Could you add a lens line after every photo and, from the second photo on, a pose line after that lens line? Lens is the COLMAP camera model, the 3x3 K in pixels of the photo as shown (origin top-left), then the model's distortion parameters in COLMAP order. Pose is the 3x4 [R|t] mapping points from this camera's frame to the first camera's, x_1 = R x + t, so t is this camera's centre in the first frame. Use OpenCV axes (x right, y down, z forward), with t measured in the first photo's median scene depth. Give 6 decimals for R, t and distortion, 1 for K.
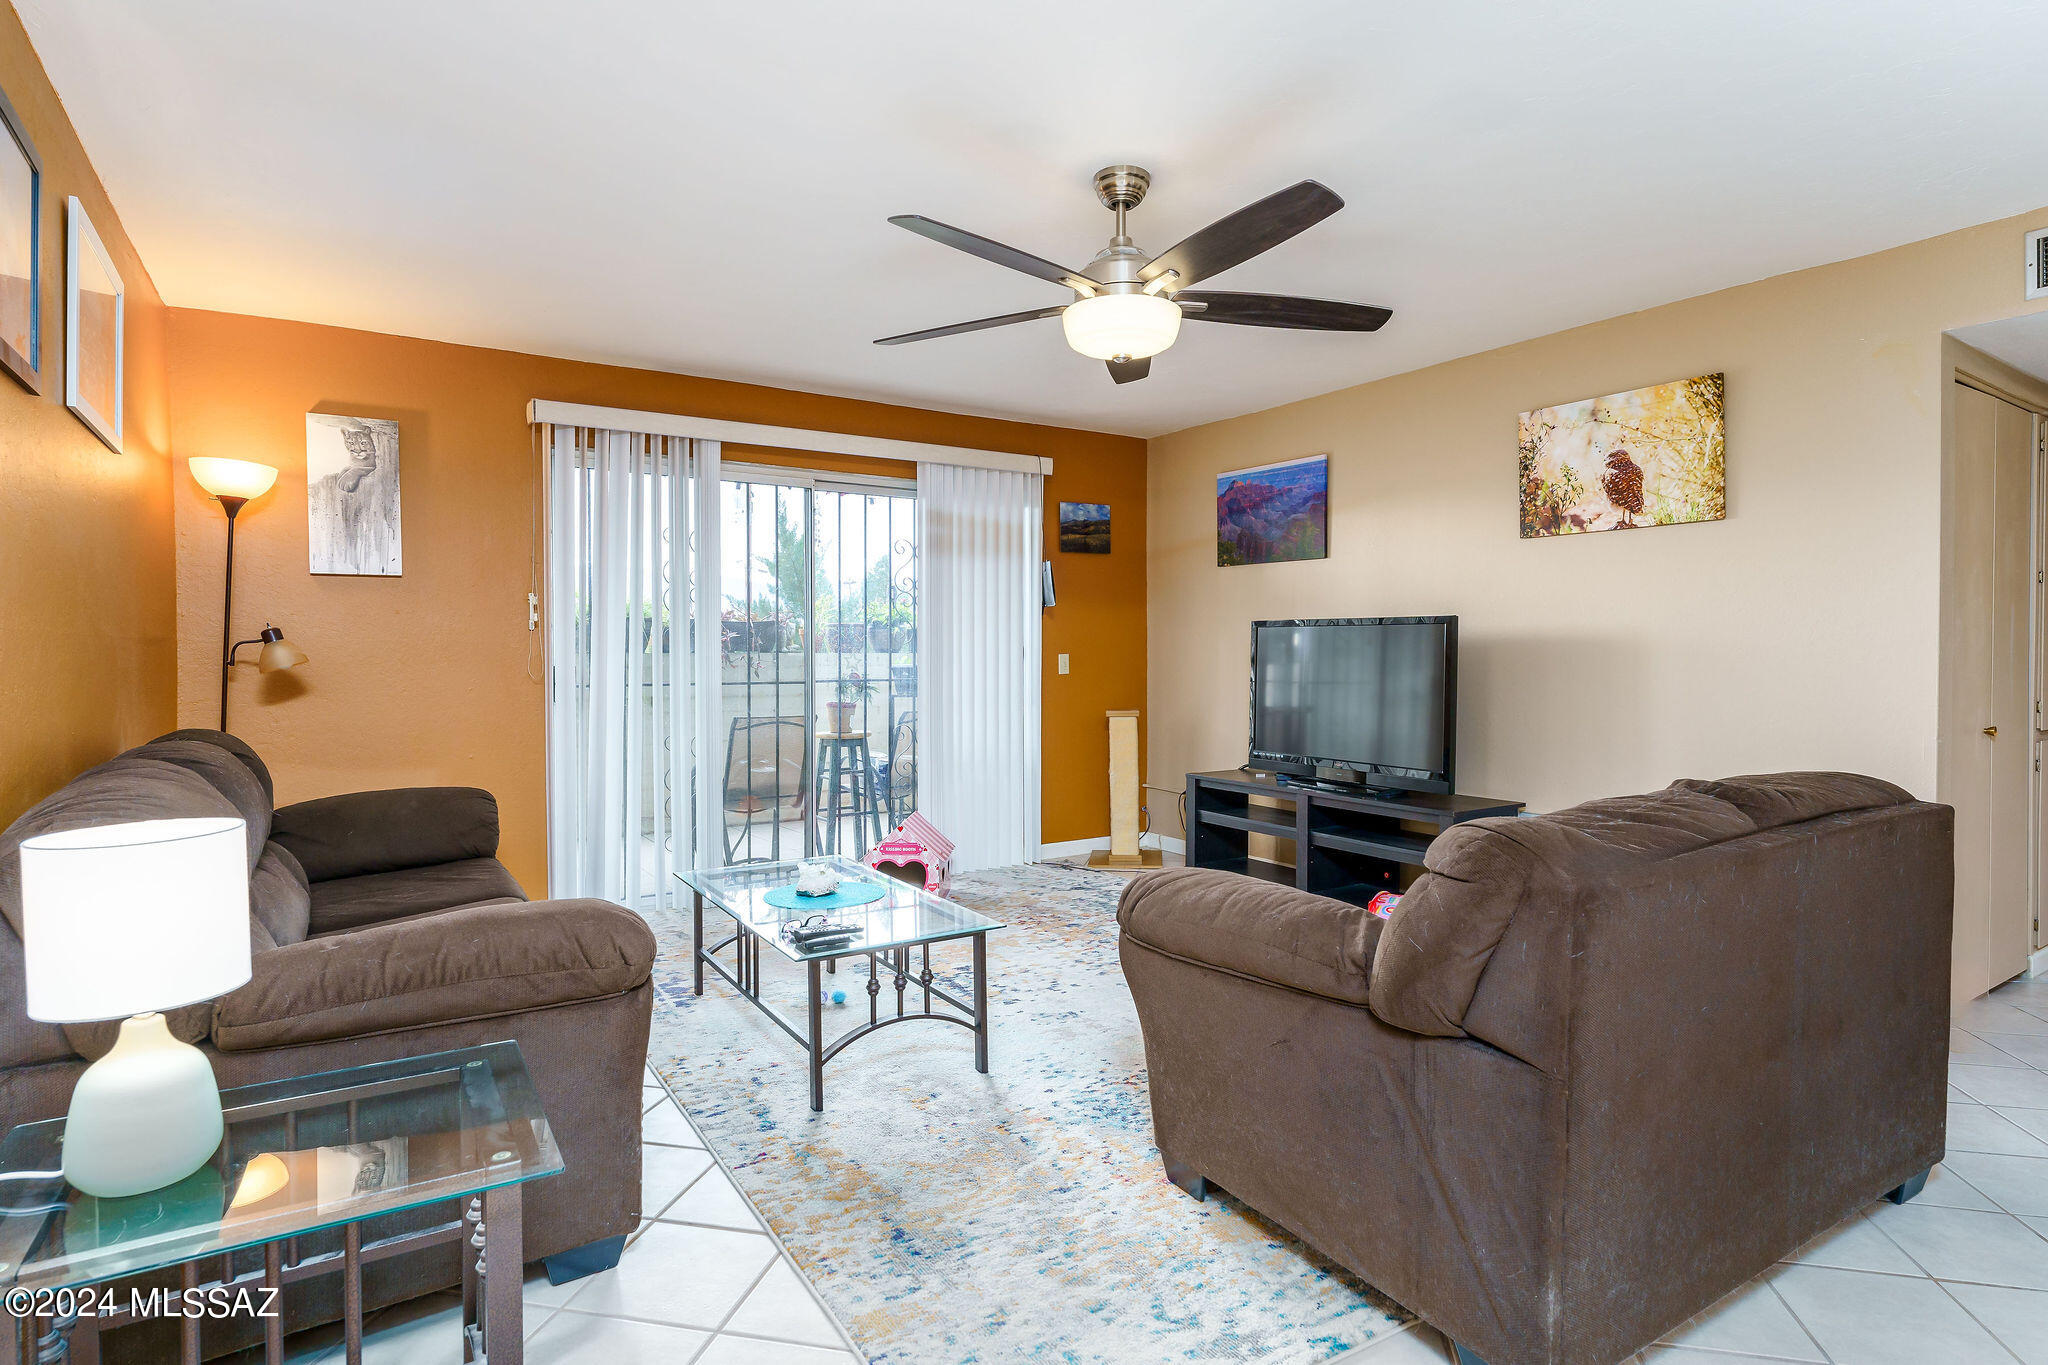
lens RADIAL K [[1064.7, 0, 1029.5], [0, 1064.7, 665.3], [0, 0, 1]] dist [-0.002236, -0.000112]
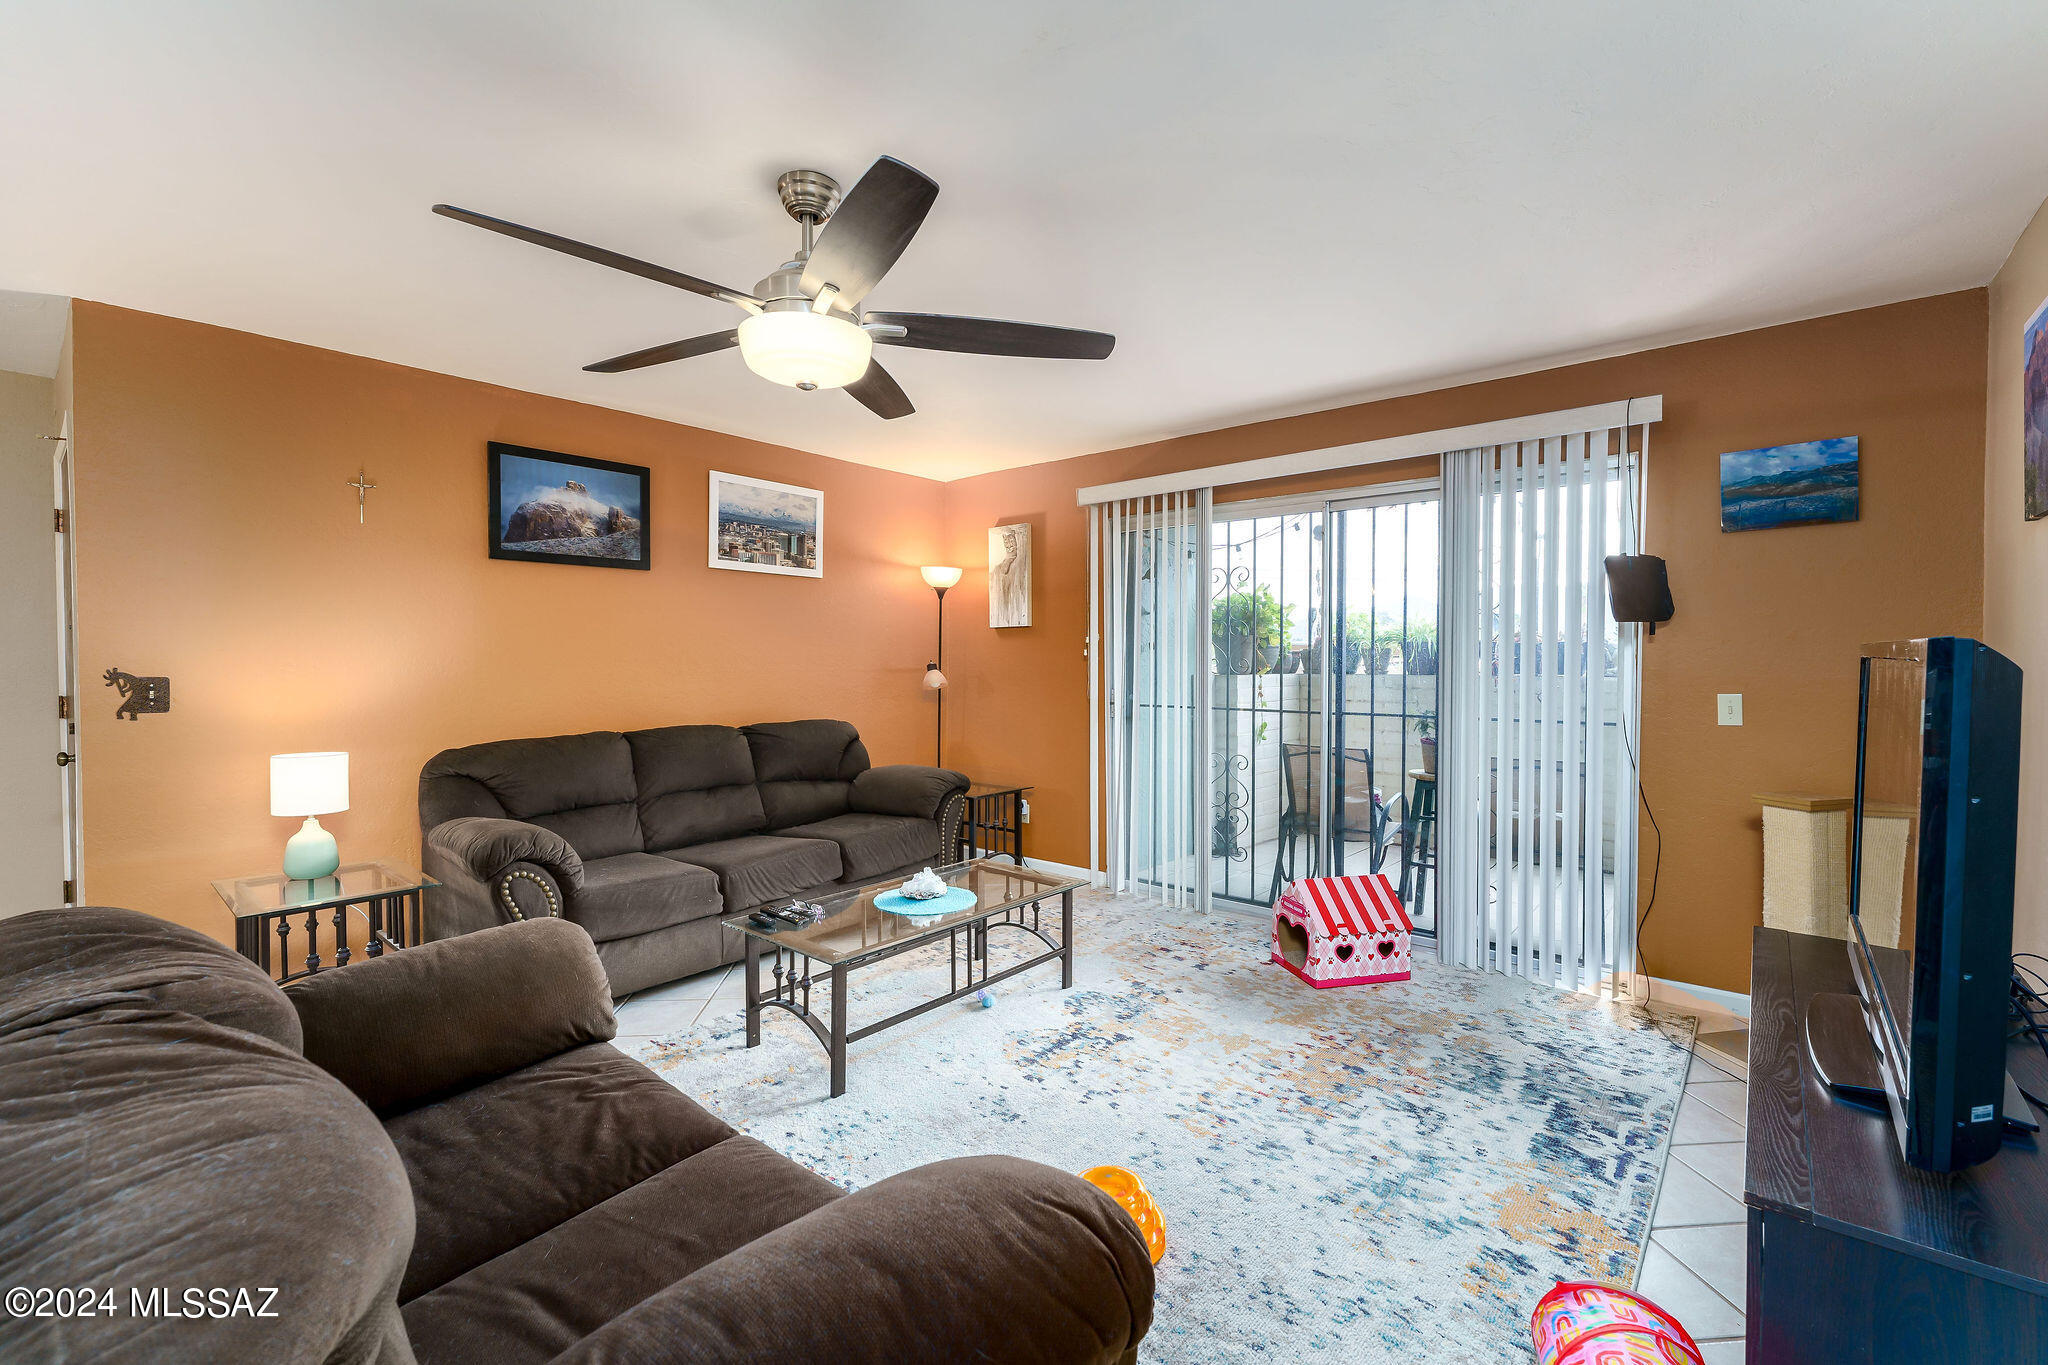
lens RADIAL K [[872.4, 0, 1024.0], [0, 872.4, 682.5], [0, 0, 1]] dist [-0.000069, 0.000094]
pose [[0.286539, 0.026159, -0.957711, 0.504391], [-0.012261, 0.999645, 0.023635, -0.031001], [0.957990, 0.004970, 0.286758, 0.565823]]
